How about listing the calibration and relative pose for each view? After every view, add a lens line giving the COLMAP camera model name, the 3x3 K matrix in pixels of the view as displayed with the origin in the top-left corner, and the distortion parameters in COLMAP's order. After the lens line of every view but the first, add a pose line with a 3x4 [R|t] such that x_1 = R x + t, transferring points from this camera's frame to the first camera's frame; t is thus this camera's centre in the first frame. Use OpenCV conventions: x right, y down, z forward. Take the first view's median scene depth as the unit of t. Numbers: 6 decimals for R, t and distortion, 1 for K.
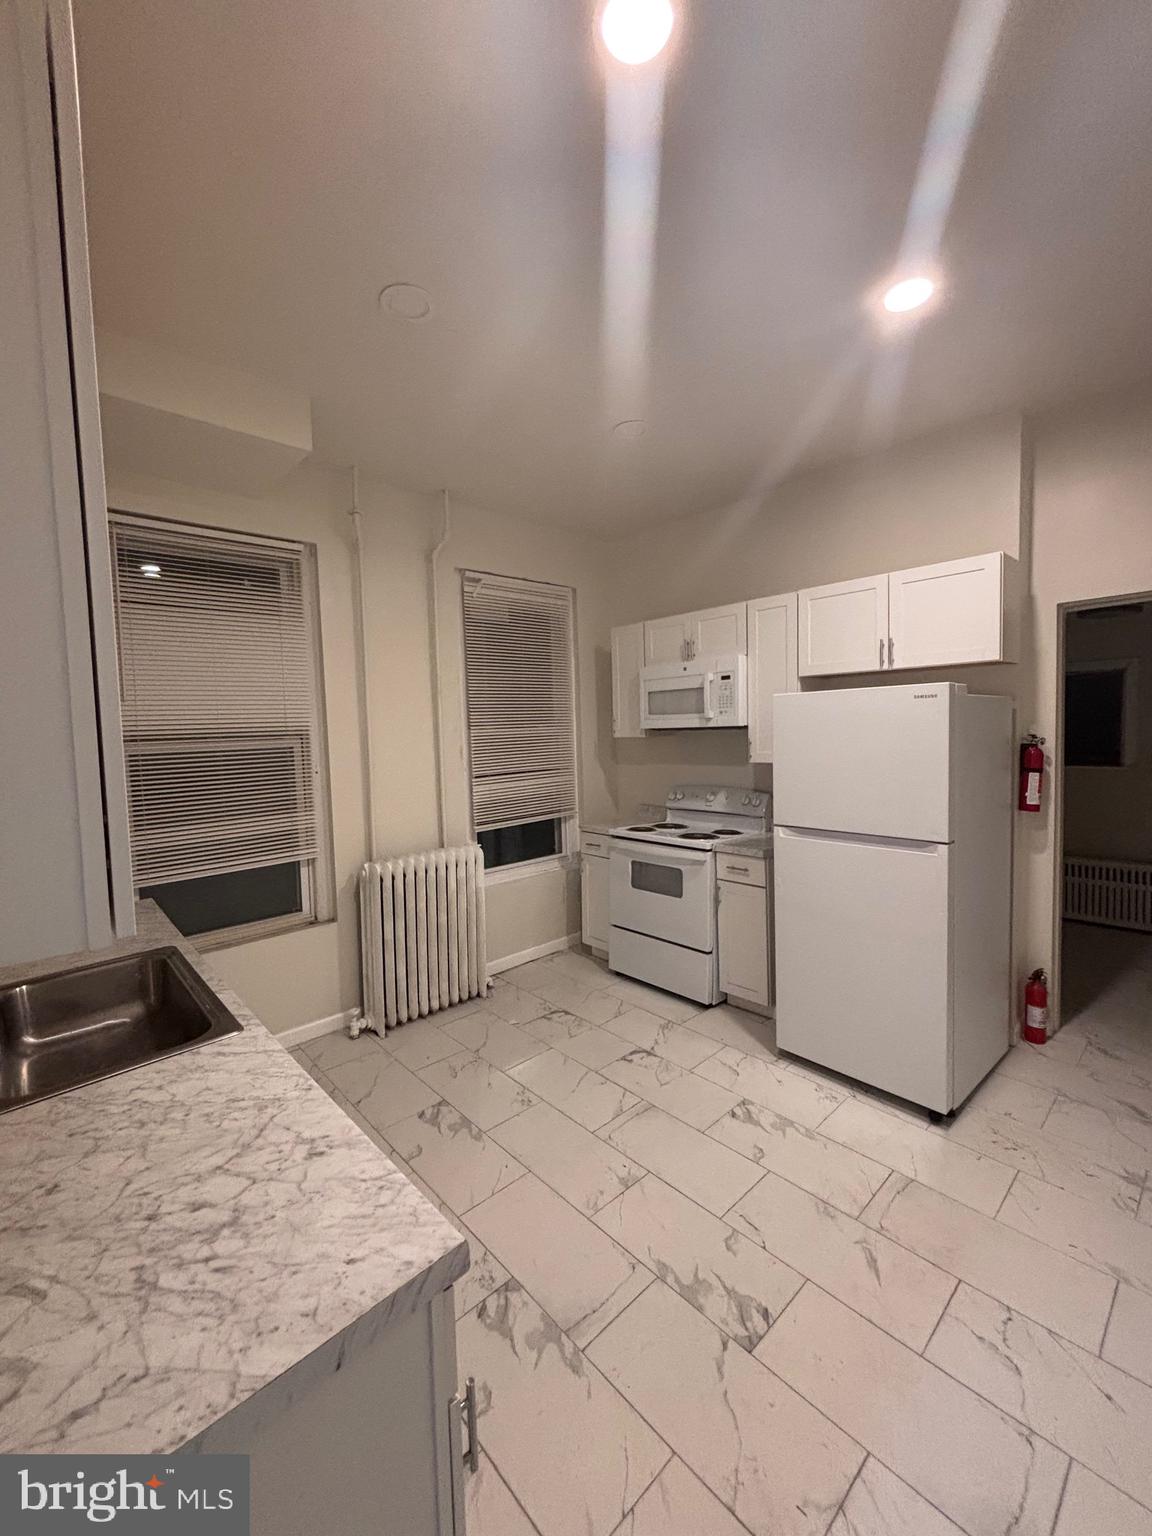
lens RADIAL K [[610.8, 0, 575.4], [0, 610.8, 767.1], [0, 0, 1]] dist [-0.022132, 0.001226]
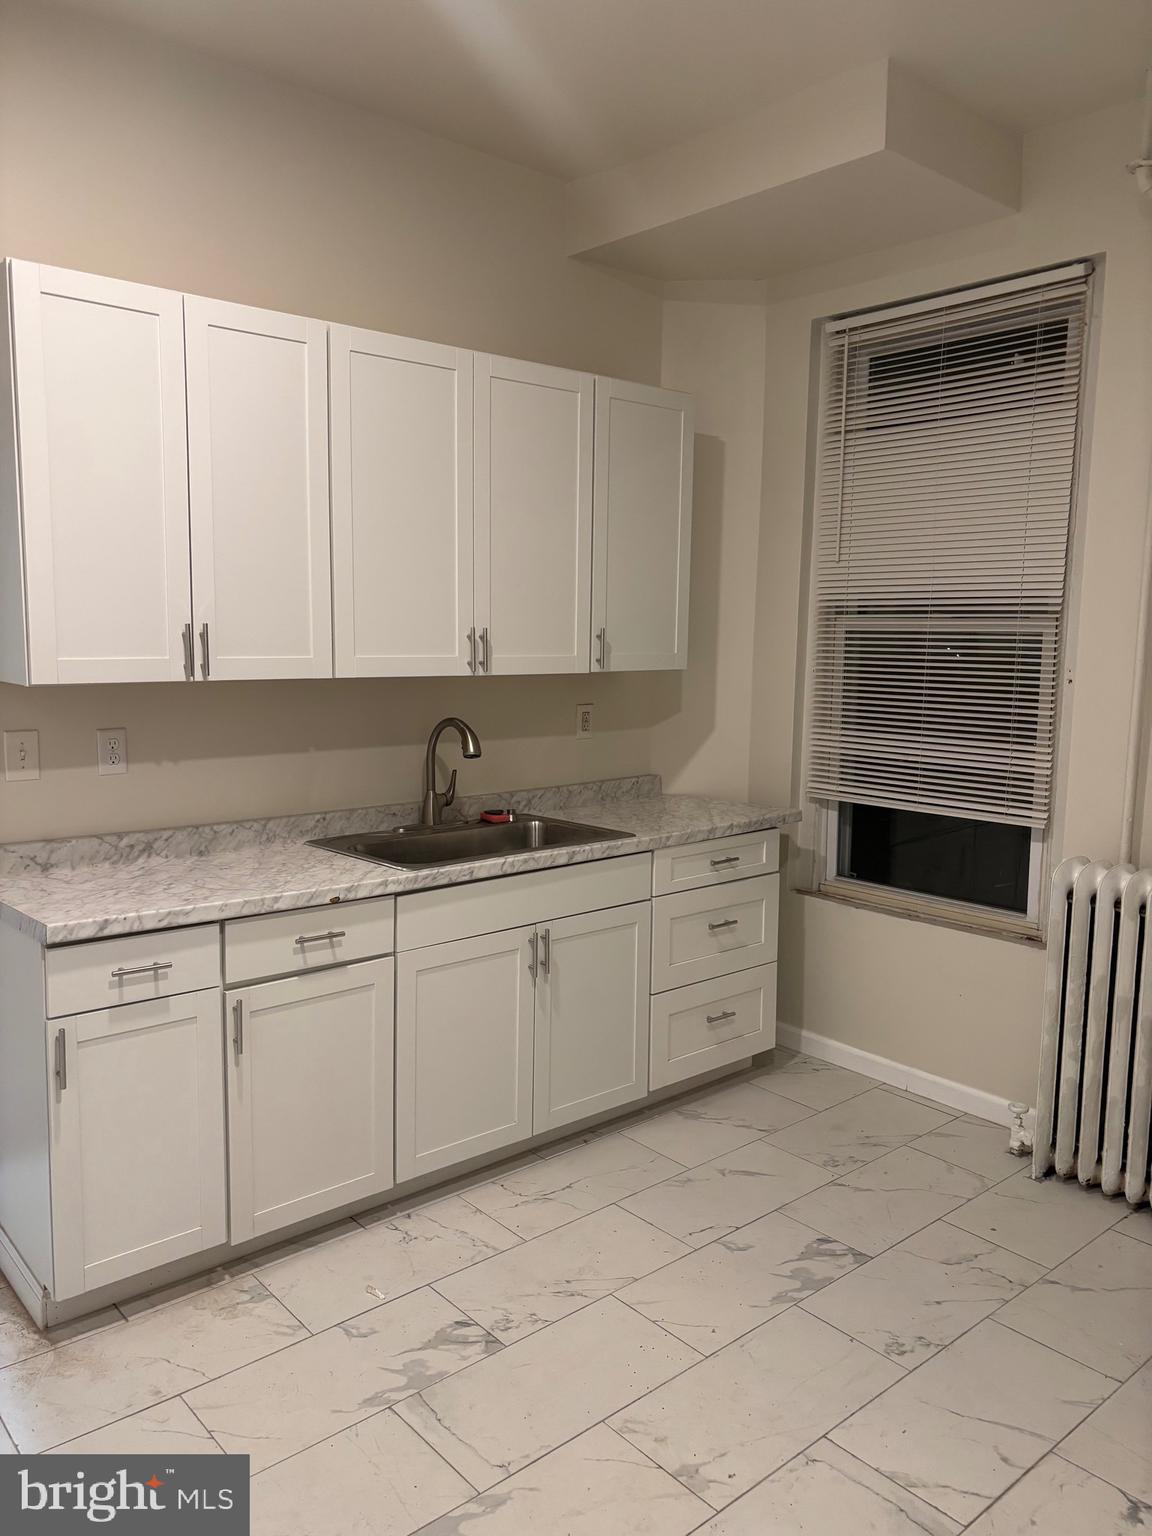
lens RADIAL K [[1160.1, 0, 574.8], [0, 1160.1, 763.3], [0, 0, 1]] dist [0.043285, -0.035359]
pose [[-0.028655, 0.151437, -0.988051, 0.790474], [-0.073683, 0.985448, 0.153175, -0.056802], [0.996870, 0.077192, -0.017079, 0.687698]]
